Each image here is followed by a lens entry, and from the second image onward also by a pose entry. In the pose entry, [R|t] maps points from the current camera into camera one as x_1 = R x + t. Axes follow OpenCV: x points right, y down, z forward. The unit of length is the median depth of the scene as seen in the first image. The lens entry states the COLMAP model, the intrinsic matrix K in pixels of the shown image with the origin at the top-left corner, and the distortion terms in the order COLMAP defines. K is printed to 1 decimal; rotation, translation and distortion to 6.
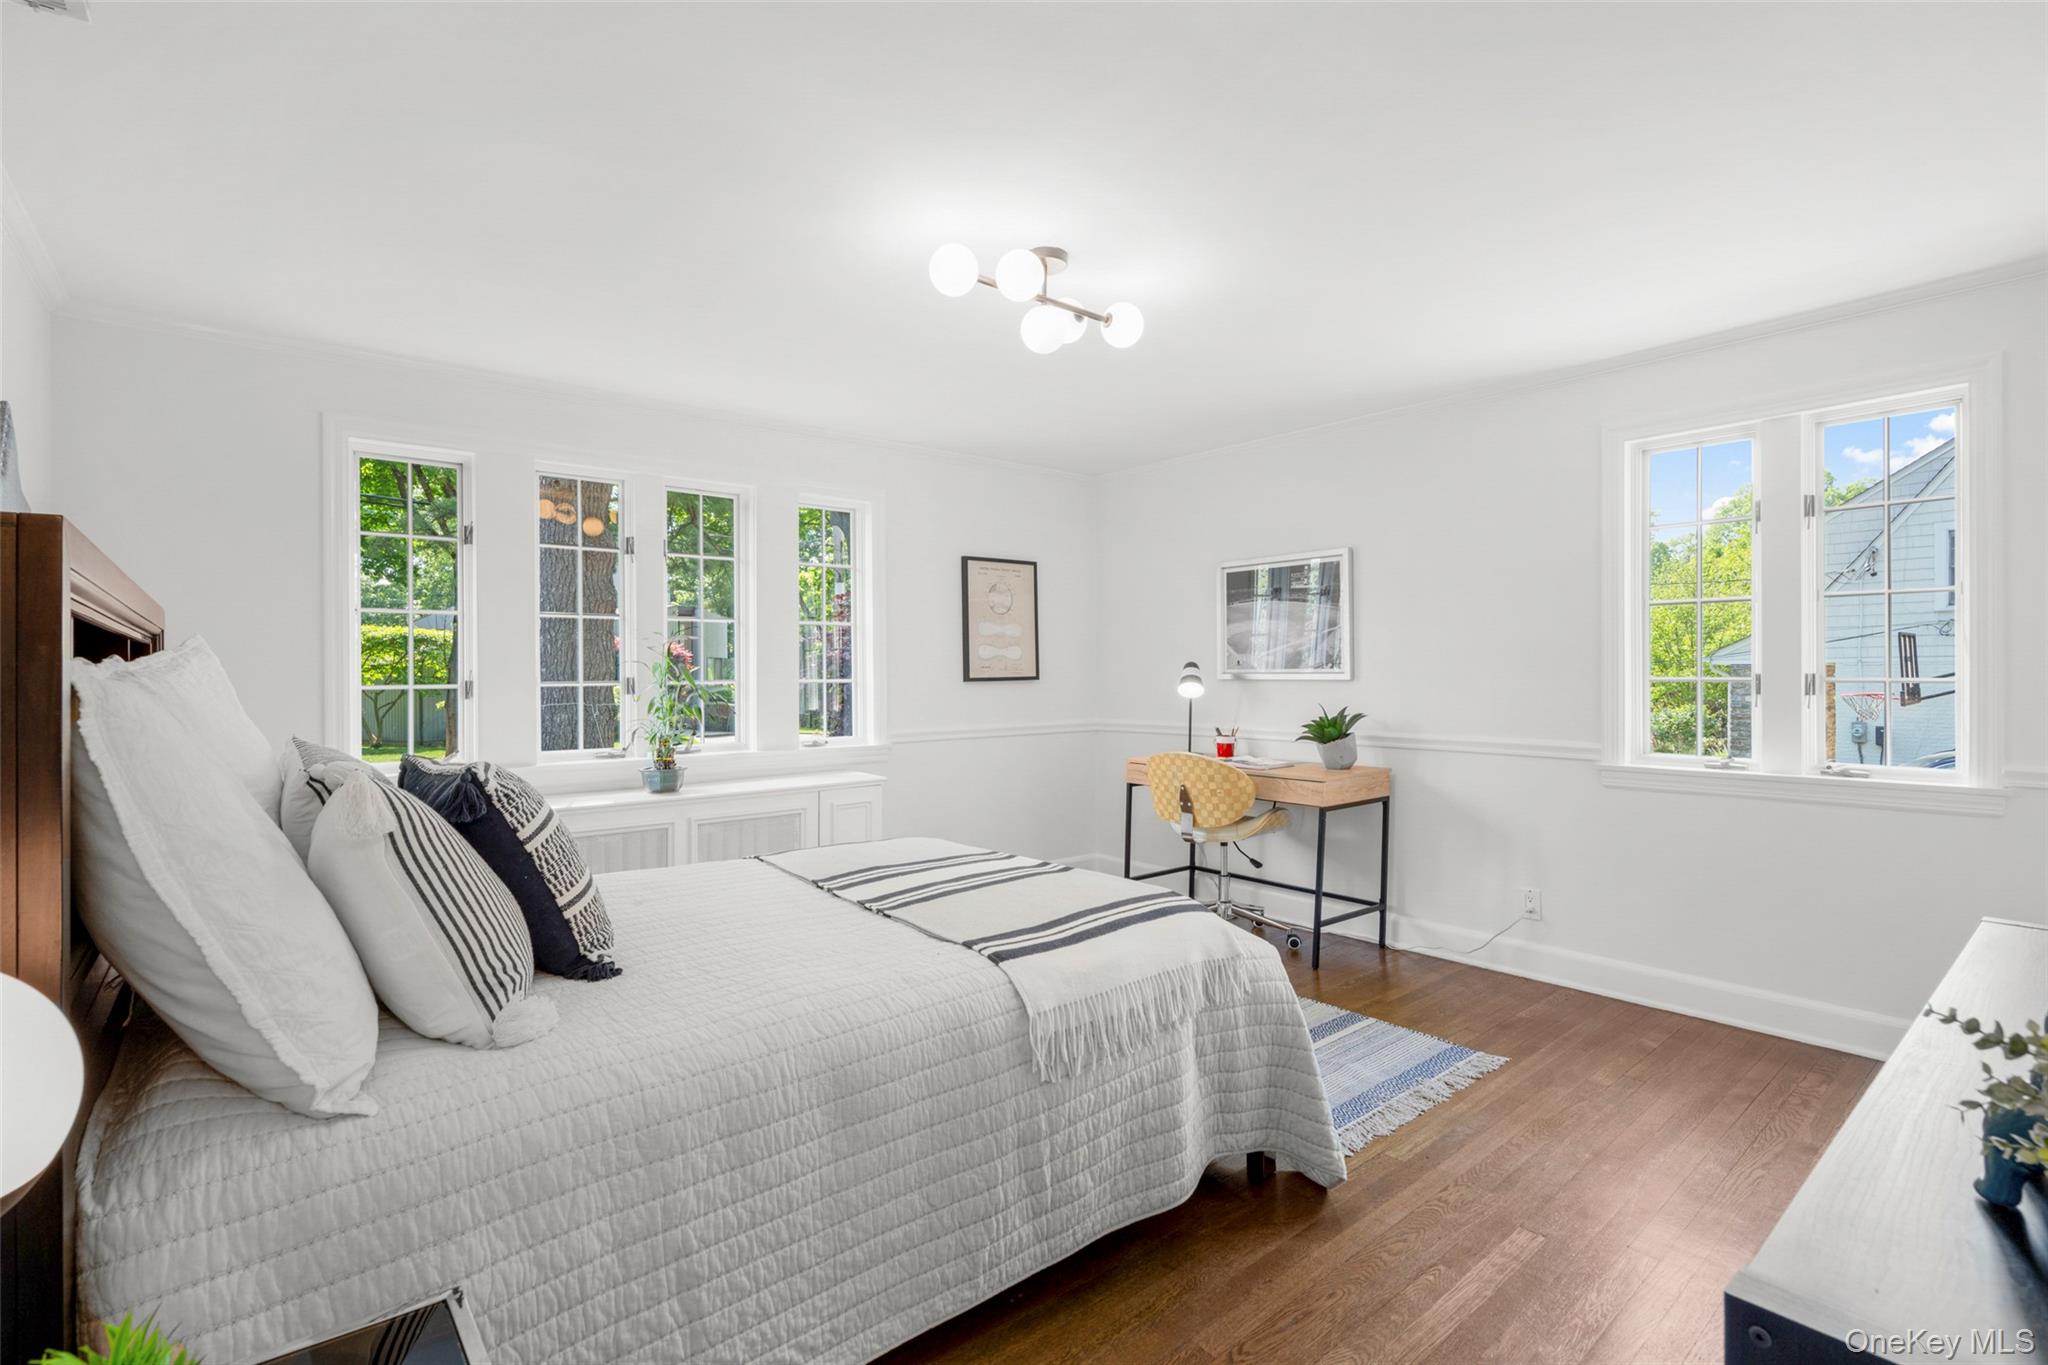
lens RADIAL K [[928.9, 0, 1019.3], [0, 928.9, 669.3], [0, 0, 1]] dist [-0.000848, 0.000087]
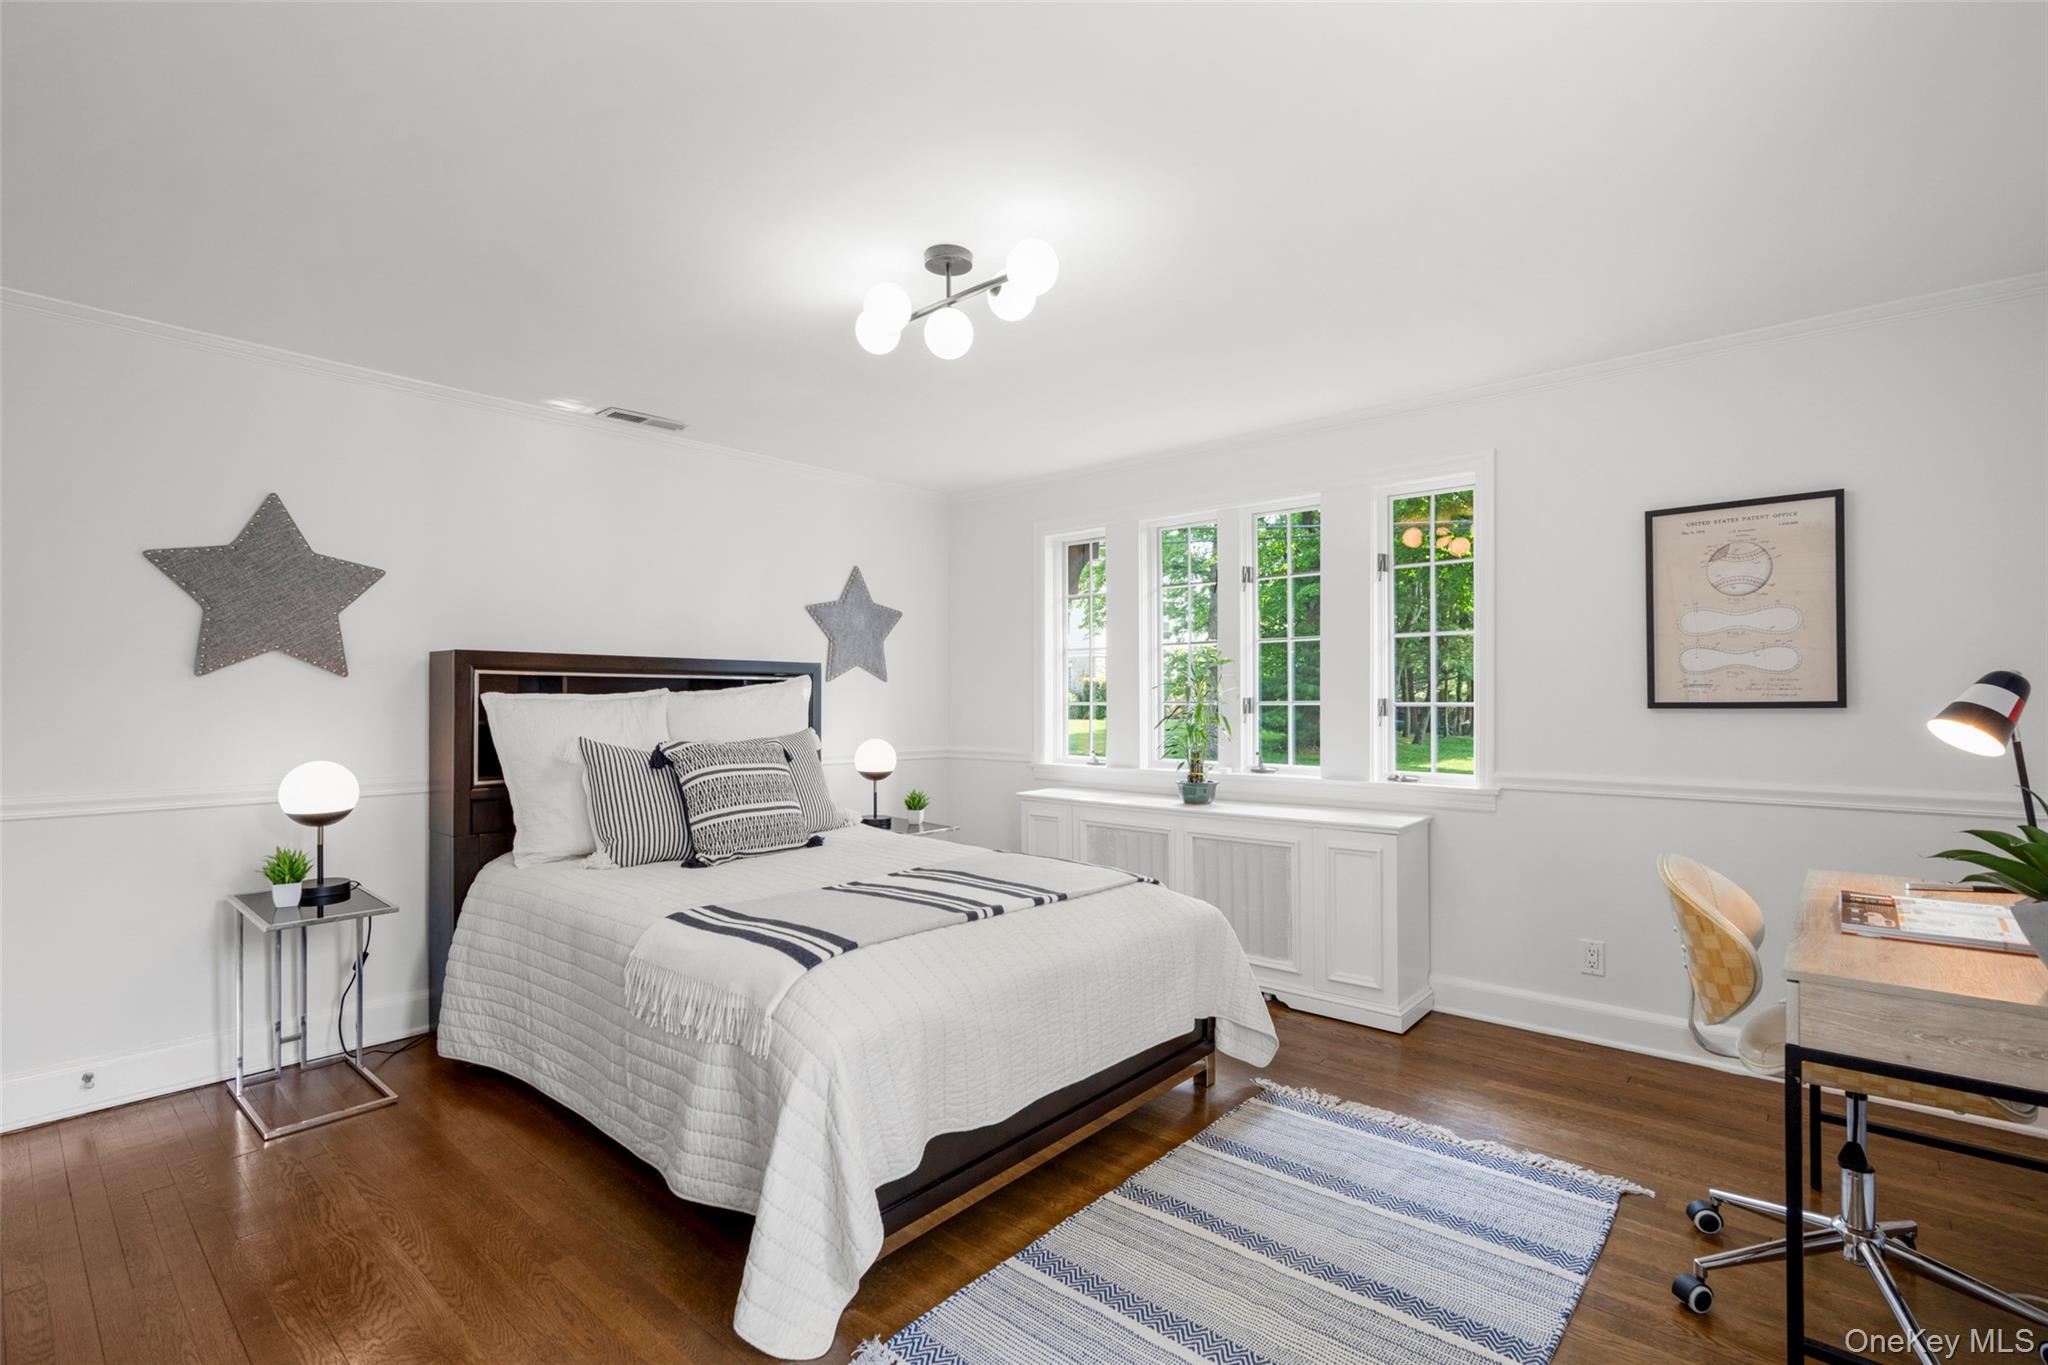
lens RADIAL K [[971.6, 0, 1034.2], [0, 971.6, 688.0], [0, 0, 1]] dist [0.001679, 0.000689]
pose [[0.169415, -0.001337, -0.985544, 0.527217], [0.002807, 0.999996, -0.000874, -0.001128], [0.985541, -0.002618, 0.169418, 0.471276]]
